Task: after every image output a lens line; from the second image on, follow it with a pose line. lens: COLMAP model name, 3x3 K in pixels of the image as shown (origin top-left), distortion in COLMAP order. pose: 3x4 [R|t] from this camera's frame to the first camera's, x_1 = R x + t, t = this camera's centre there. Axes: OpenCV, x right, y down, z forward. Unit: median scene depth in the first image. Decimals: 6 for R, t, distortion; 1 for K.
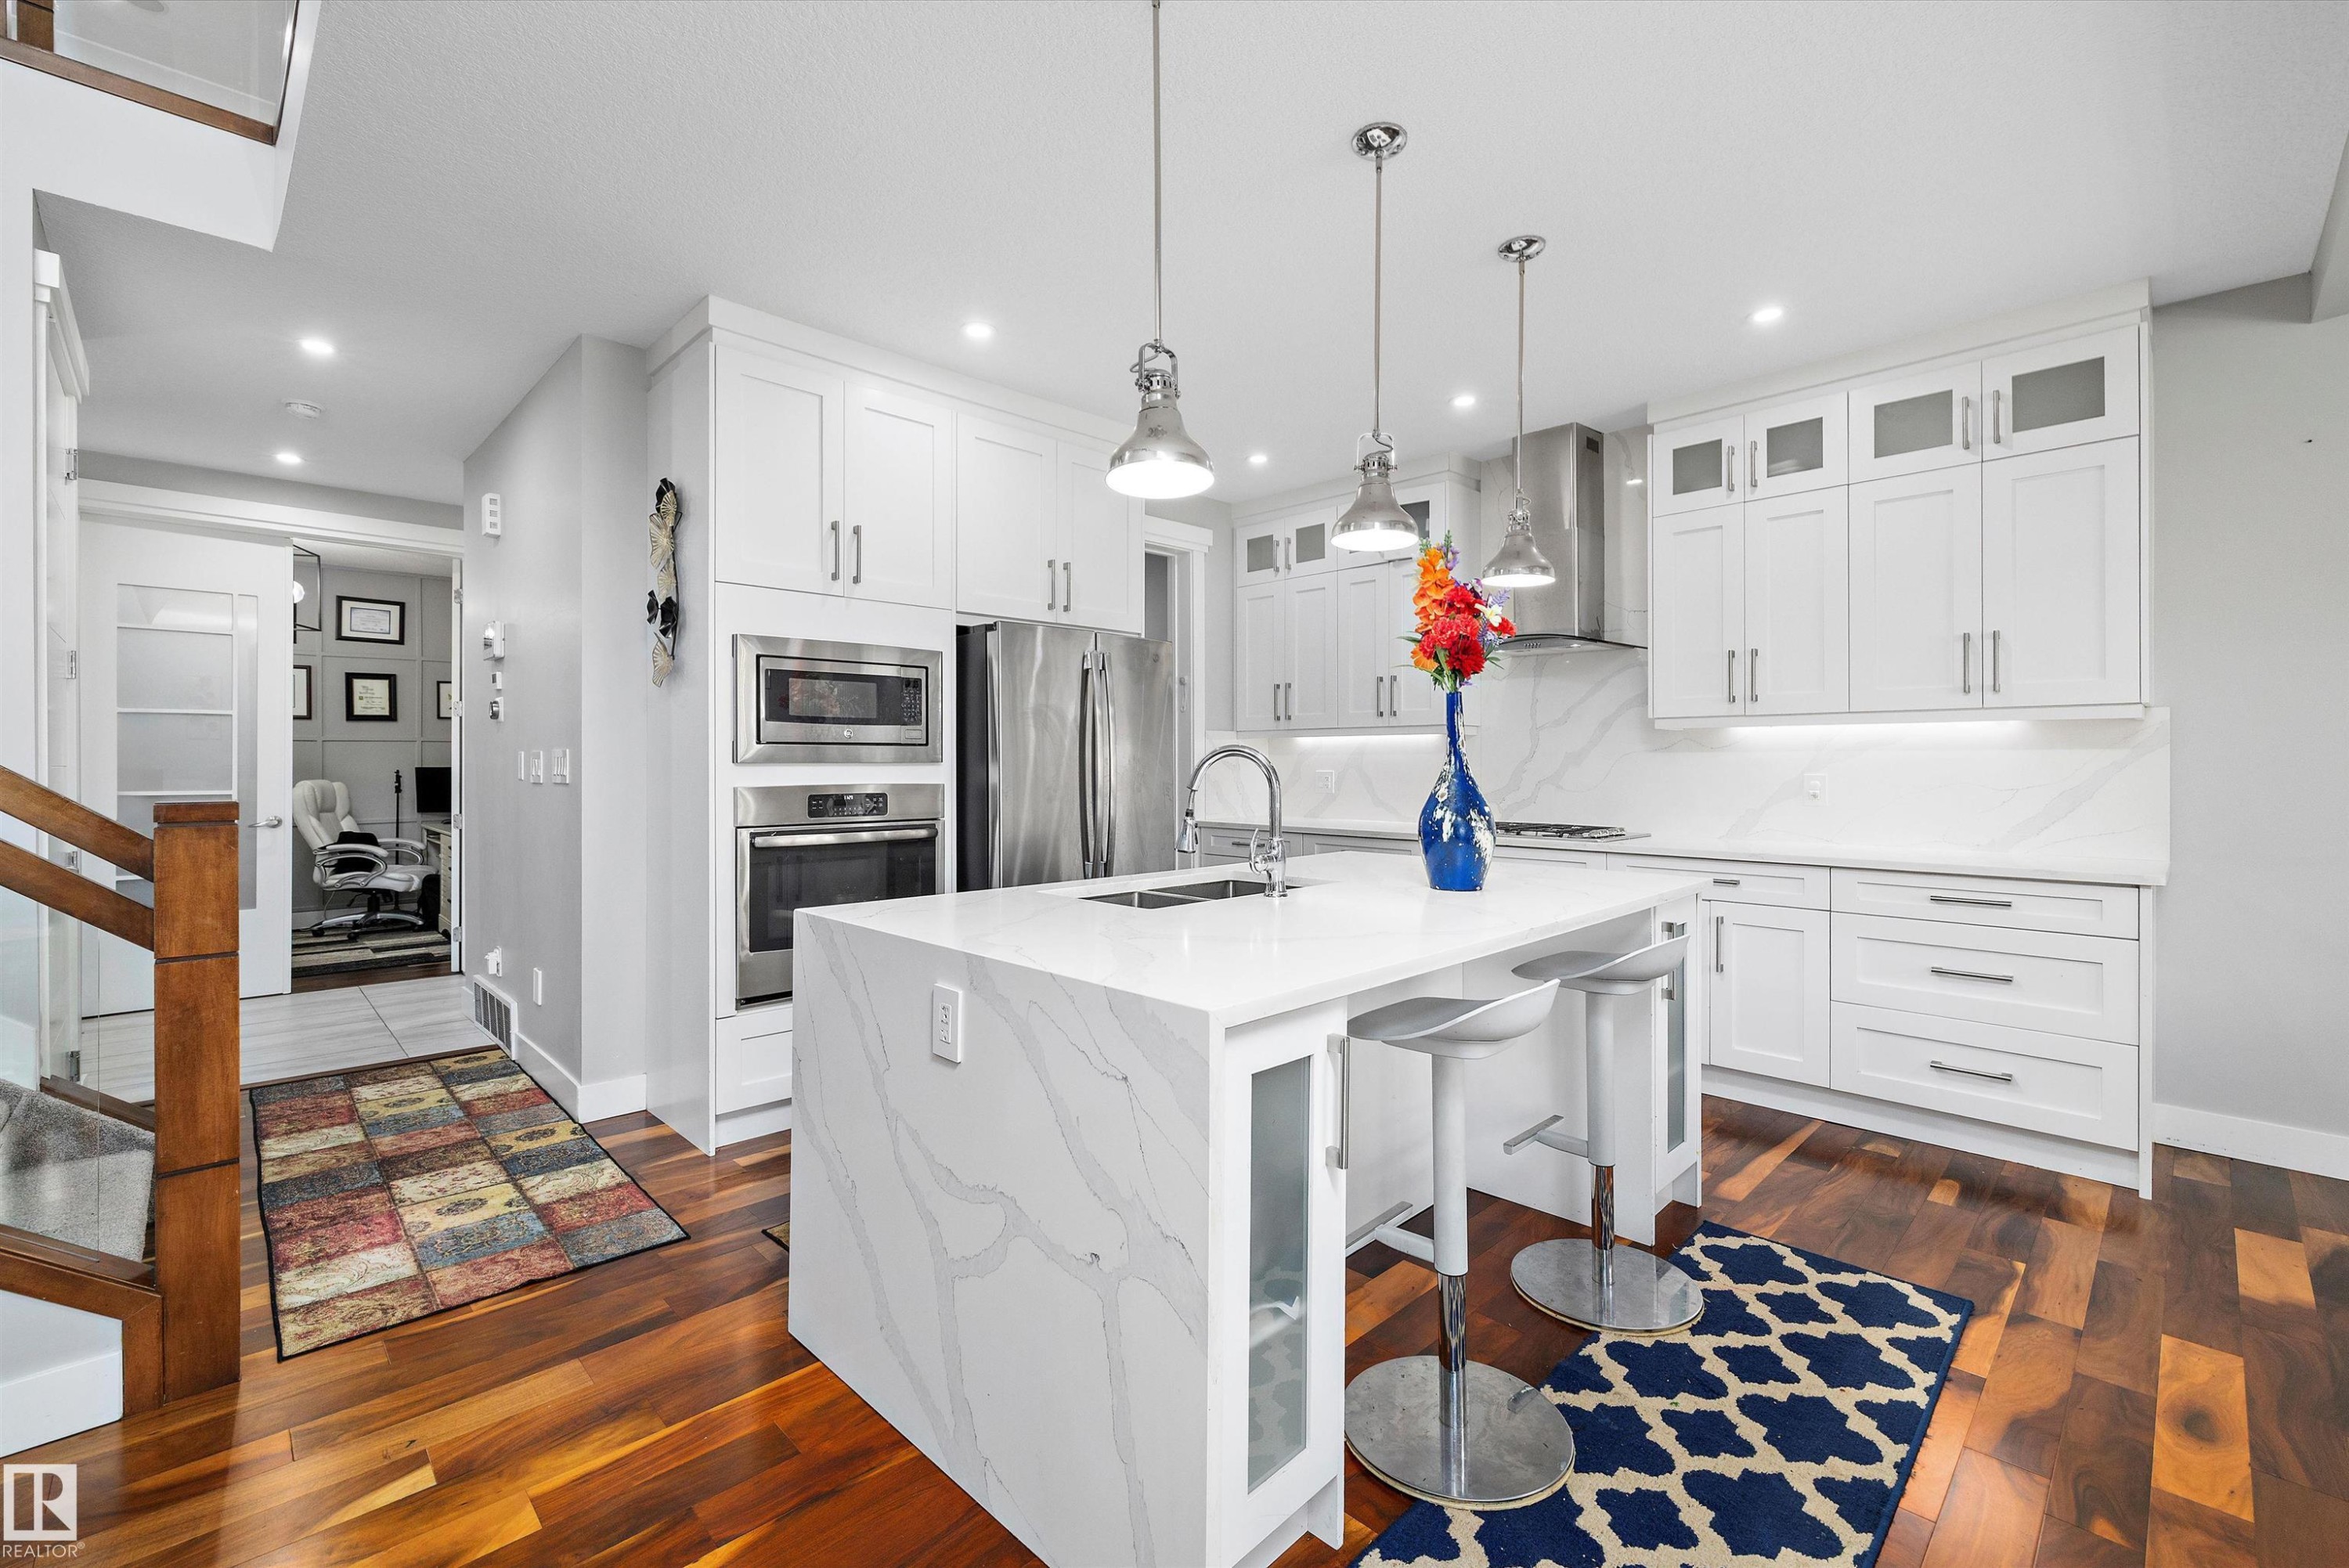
lens RADIAL K [[999.8, 0, 1176.6], [0, 999.8, 756.4], [0, 0, 1]] dist [0.000765, -0.000025]
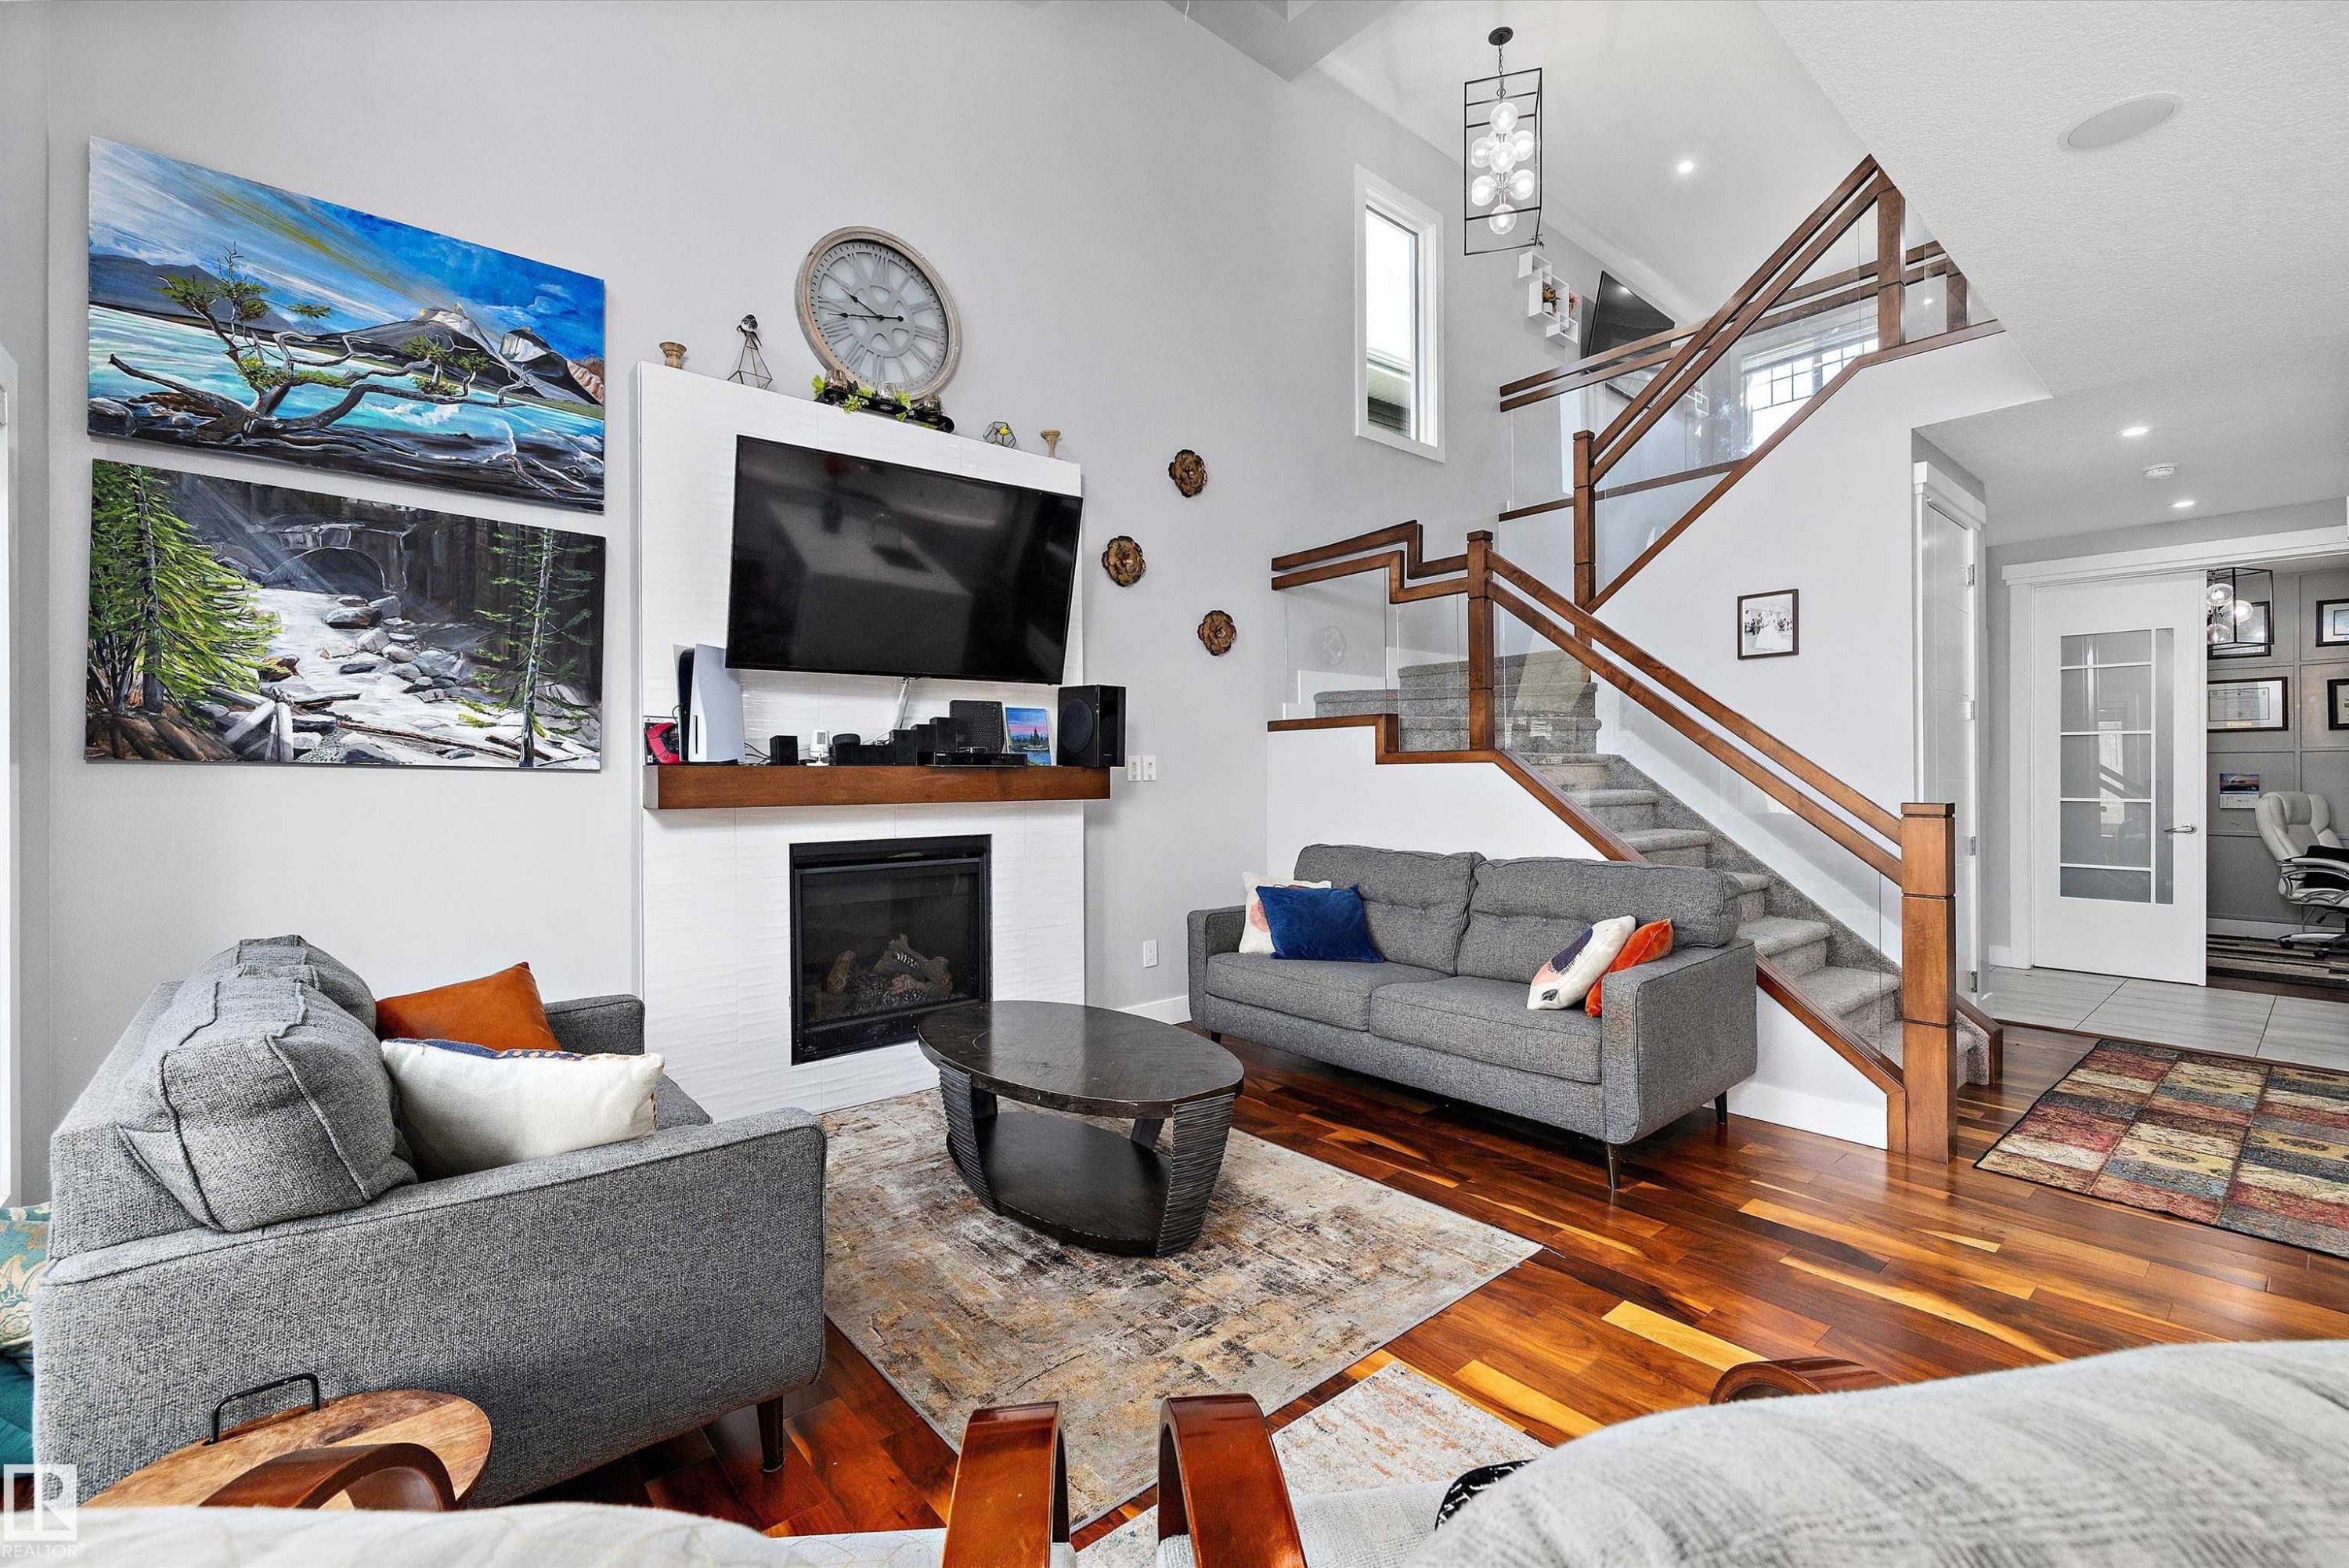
lens RADIAL K [[1001.3, 0, 1180.6], [0, 1001.3, 771.8], [0, 0, 1]] dist [0.000946, 0.000142]
pose [[-0.064650, 0.000140, -0.997908, 0.510141], [0.007498, 0.999972, -0.000346, -0.009758], [0.997880, -0.007505, -0.064650, -0.081073]]
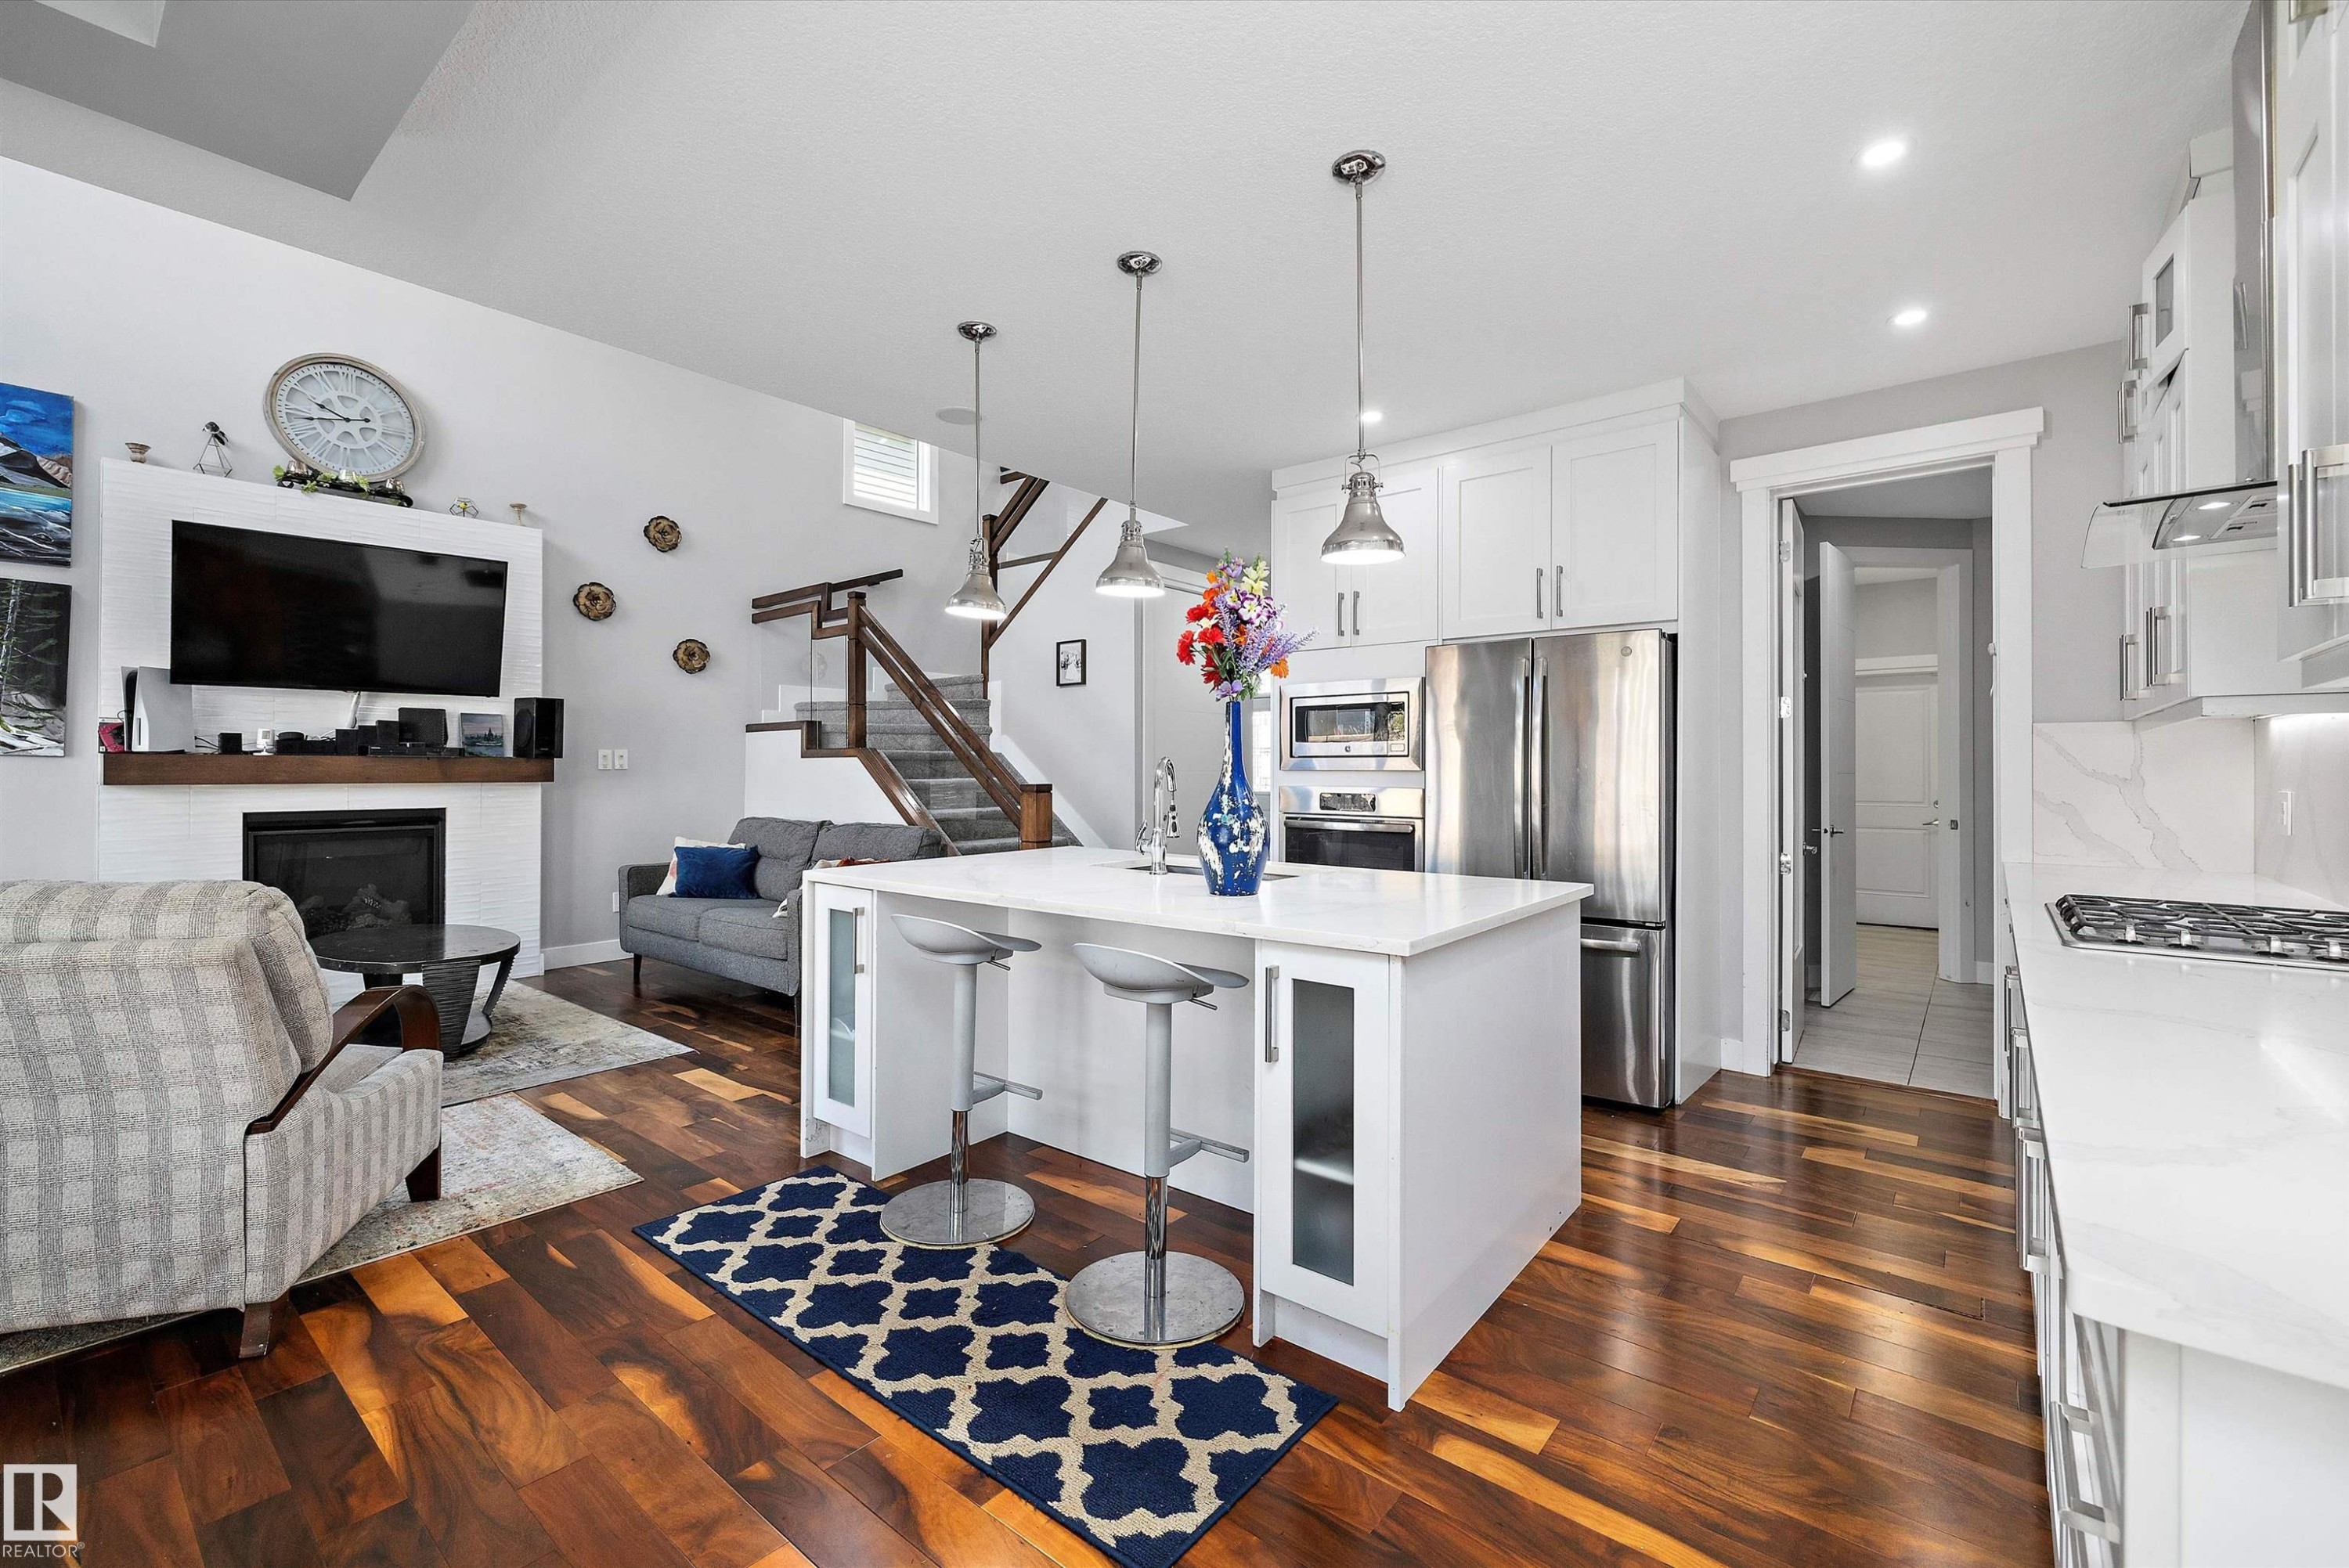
lens RADIAL K [[990.9, 0, 1173.8], [0, 990.9, 761.4], [0, 0, 1]] dist [-0.000198, 0.000083]
pose [[0.109985, -0.006524, -0.993912, 1.133428], [0.001416, 0.999978, -0.006407, 0.002433], [0.993932, -0.000702, 0.109992, 0.732560]]
